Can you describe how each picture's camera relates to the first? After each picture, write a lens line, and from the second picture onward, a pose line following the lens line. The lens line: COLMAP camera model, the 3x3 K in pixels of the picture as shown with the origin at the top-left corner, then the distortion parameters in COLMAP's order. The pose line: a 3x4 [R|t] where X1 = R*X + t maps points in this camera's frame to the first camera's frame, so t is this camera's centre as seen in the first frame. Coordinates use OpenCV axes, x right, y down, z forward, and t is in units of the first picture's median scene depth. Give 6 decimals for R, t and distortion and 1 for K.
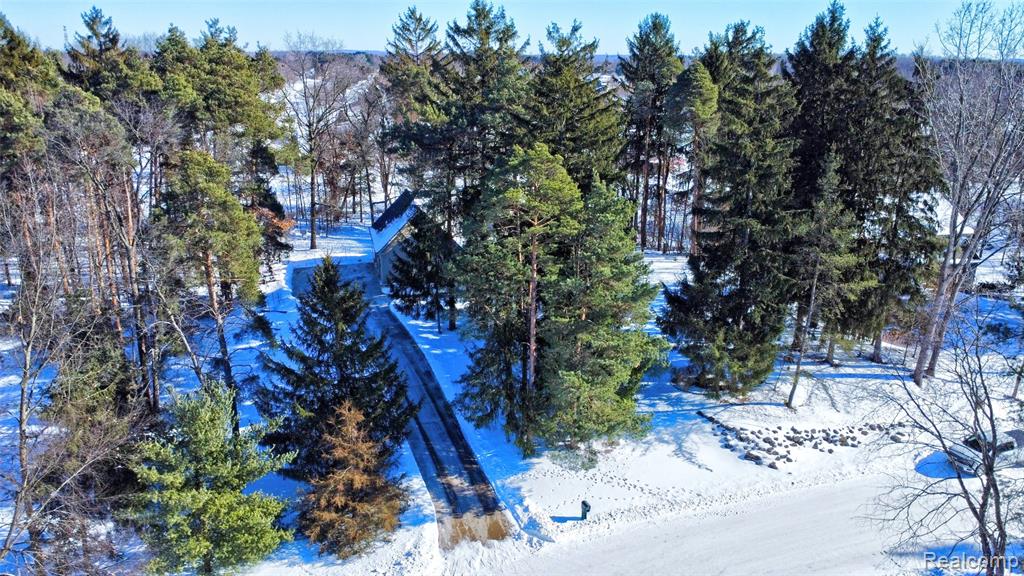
lens RADIAL K [[735.8, 0, 512.0], [0, 735.8, 288.0], [0, 0, 1]] dist [-0.026207, -0.004962]
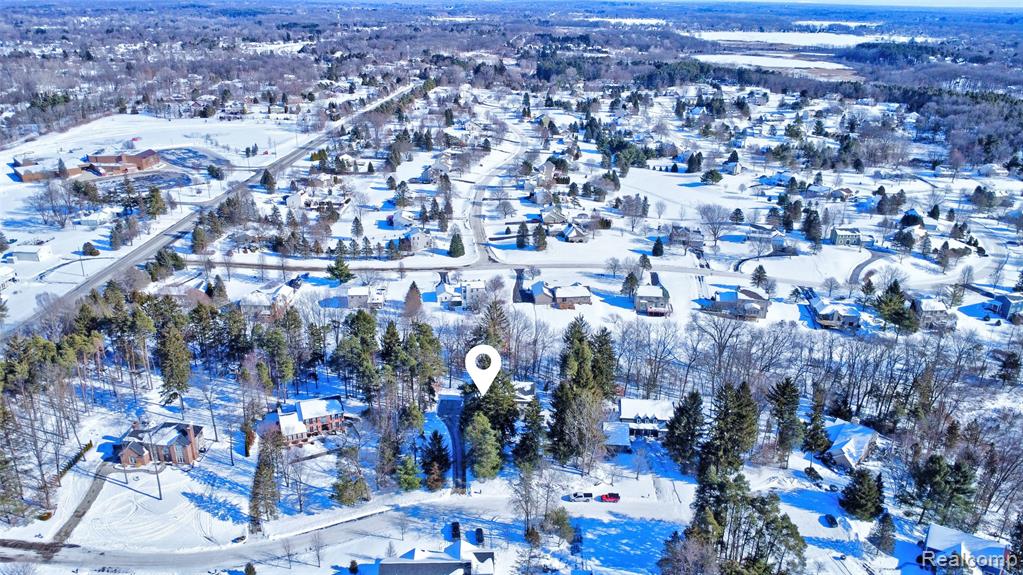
lens RADIAL K [[735.1, 0, 511.5], [0, 735.1, 287.5], [0, 0, 1]] dist [-0.026207, -0.004962]
pose [[0.957671, 0.112599, -0.264931, 1.416546], [-0.097115, 0.992746, 0.070882, -1.382802], [0.270990, -0.042153, 0.961659, -3.501888]]
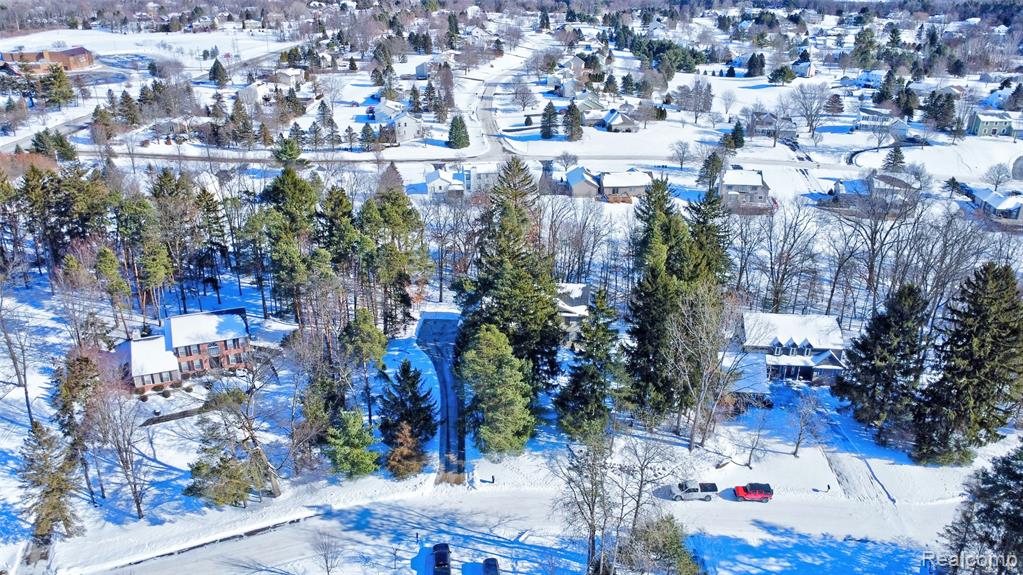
lens RADIAL K [[735.1, 0, 511.5], [0, 735.1, 287.5], [0, 0, 1]] dist [-0.026207, -0.004962]
pose [[0.953970, 0.119883, -0.274899, 0.754407], [-0.094194, 0.990015, 0.104868, -0.591811], [0.284726, -0.074147, 0.955737, -1.265985]]
